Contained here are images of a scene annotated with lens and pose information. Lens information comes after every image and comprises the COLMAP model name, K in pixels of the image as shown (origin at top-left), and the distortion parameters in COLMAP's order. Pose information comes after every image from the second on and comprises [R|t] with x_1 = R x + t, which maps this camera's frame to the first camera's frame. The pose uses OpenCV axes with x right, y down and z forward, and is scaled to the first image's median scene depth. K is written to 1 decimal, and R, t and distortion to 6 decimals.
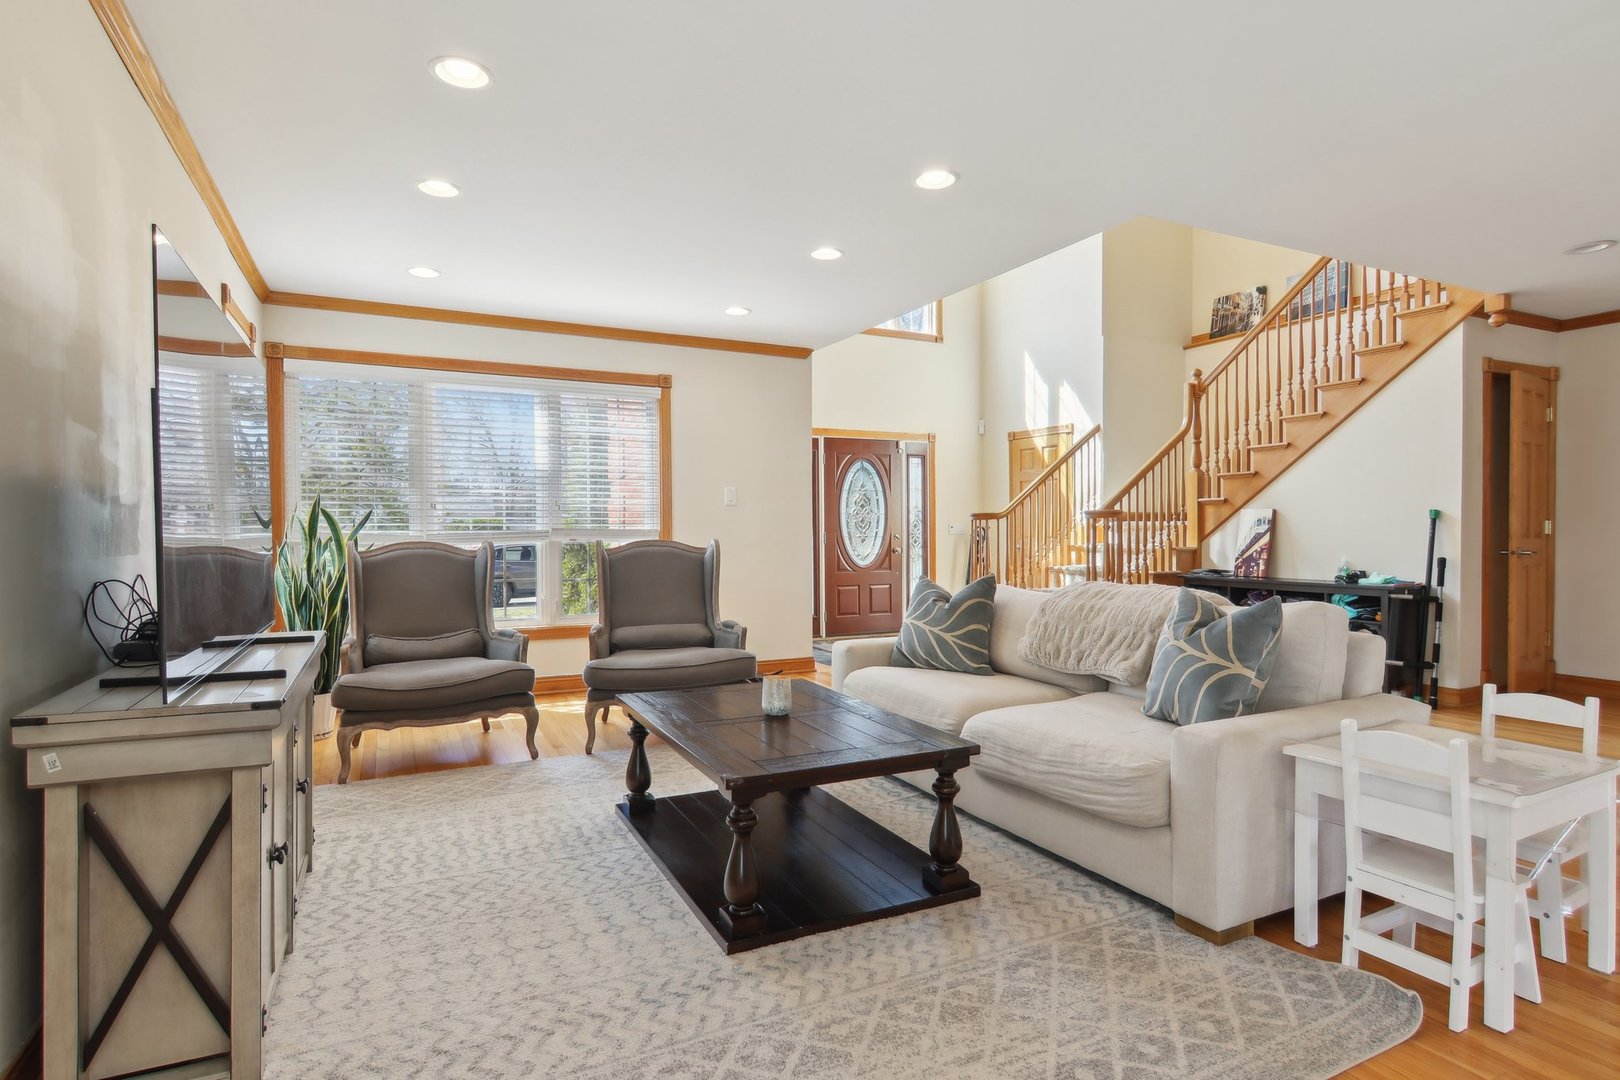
lens RADIAL K [[839.5, 0, 810.0], [0, 839.5, 540.0], [0, 0, 1]] dist [0.003691, 0.000715]
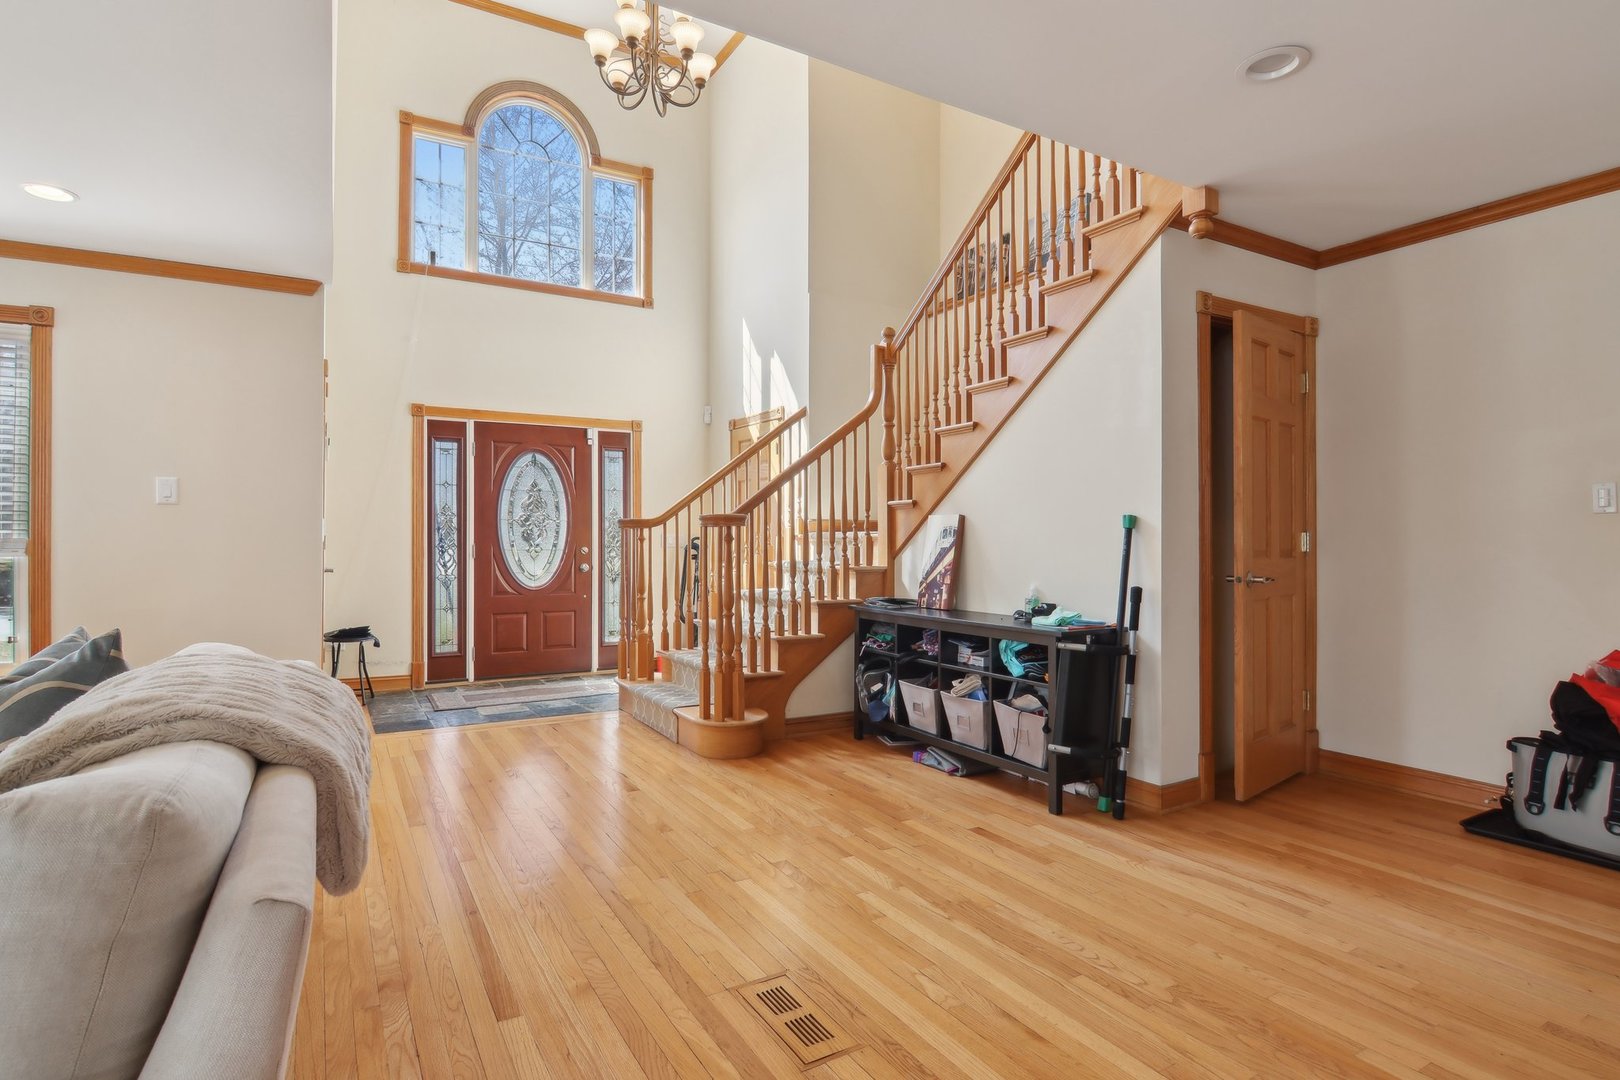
lens RADIAL K [[823.6, 0, 812.6], [0, 823.6, 532.4], [0, 0, 1]] dist [0.001973, -0.012812]
pose [[0.997827, 0.005163, 0.065687, 0.373600], [-0.003700, 0.999743, -0.022373, -0.005501], [-0.065785, 0.022082, 0.997589, 0.301699]]
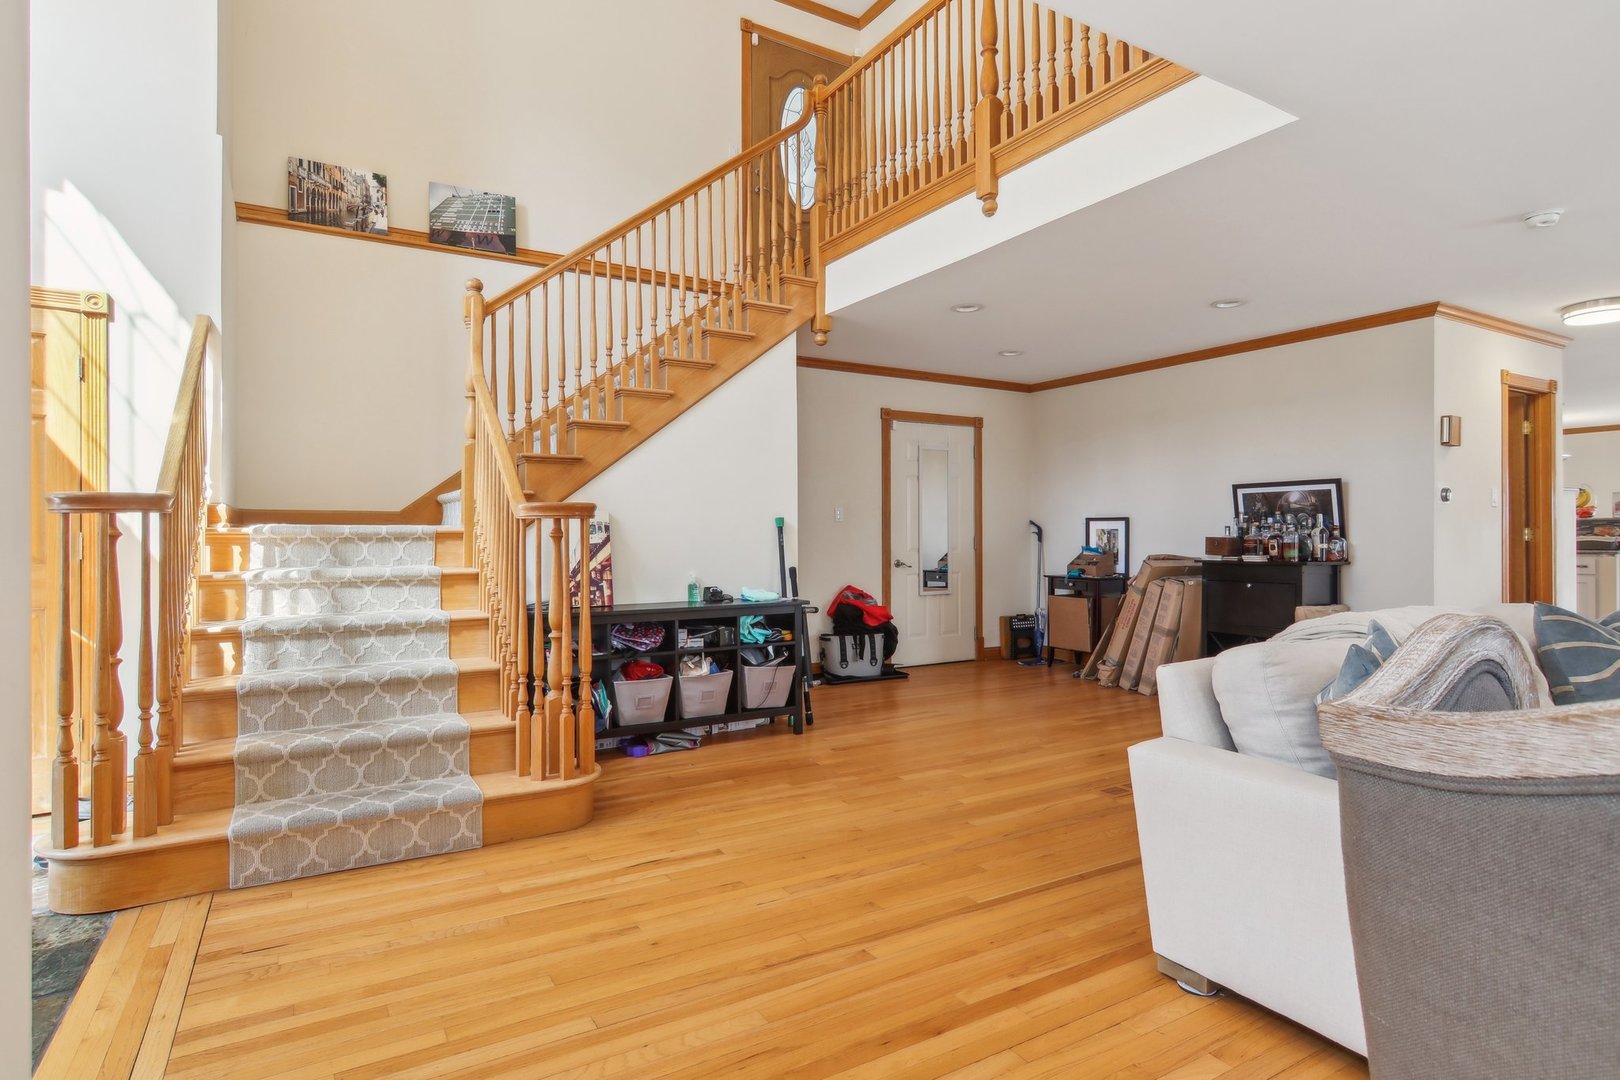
lens RADIAL K [[835.4, 0, 800.0], [0, 835.4, 532.0], [0, 0, 1]] dist [0.006014, 0.000330]
pose [[-0.060817, 0.005284, 0.998135, -0.177703], [0.013709, 0.999896, -0.004458, -0.012835], [-0.998055, 0.013412, -0.060883, 0.866429]]
